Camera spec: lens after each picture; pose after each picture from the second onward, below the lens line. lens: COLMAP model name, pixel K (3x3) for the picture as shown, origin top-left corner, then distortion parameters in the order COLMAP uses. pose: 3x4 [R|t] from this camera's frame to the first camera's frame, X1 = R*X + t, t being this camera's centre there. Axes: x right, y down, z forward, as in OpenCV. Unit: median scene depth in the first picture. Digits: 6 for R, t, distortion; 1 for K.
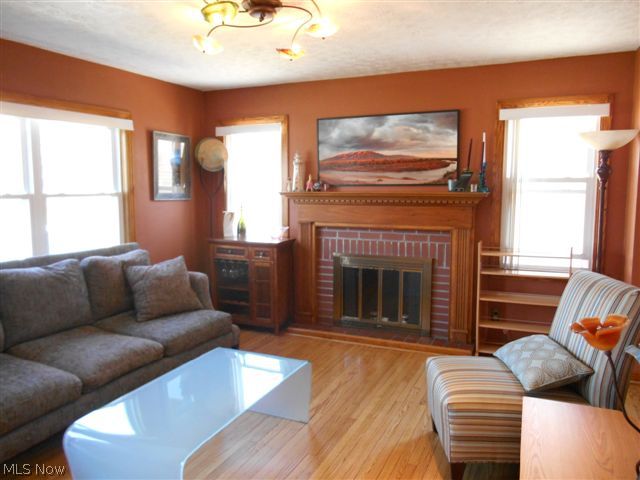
lens RADIAL K [[507.3, 0, 319.9], [0, 507.3, 240.8], [0, 0, 1]] dist [0.003851, 0.008803]
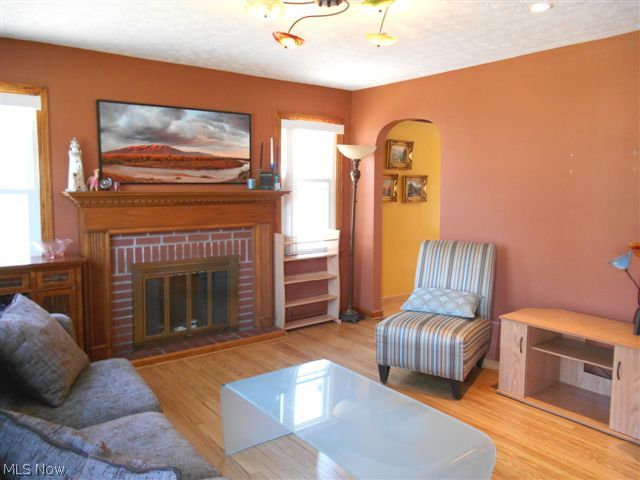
lens RADIAL K [[507.3, 0, 322.6], [0, 507.3, 238.0], [0, 0, 1]] dist [0.003851, 0.008803]
pose [[0.479643, -0.087804, 0.873059, -0.578686], [0.094414, 0.994369, 0.048134, -0.031345], [-0.872369, 0.059342, 0.485232, 0.335244]]
